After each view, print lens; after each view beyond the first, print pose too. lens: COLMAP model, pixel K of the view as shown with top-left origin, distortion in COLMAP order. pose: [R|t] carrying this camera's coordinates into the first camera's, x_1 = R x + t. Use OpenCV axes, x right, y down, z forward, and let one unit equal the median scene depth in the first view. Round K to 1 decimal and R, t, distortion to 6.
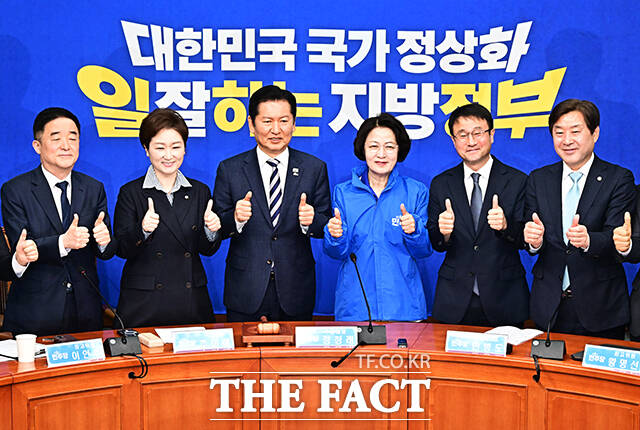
lens RADIAL K [[1837.6, 0, 330.7], [0, 1837.6, 226.5], [0, 0, 1]] dist [-0.117373, 0.000000]
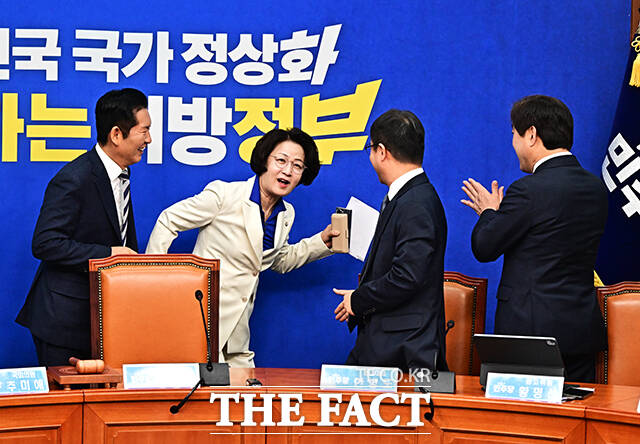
lens RADIAL K [[2094.6, 0, 318.8], [0, 2094.6, 219.9], [0, 0, 1]] dist [-0.165662, 0.000000]
pose [[0.976167, -0.003435, 0.216991, -0.107919], [0.022371, 0.996141, -0.084871, 0.058026], [-0.215862, 0.087703, 0.972477, 0.079583]]
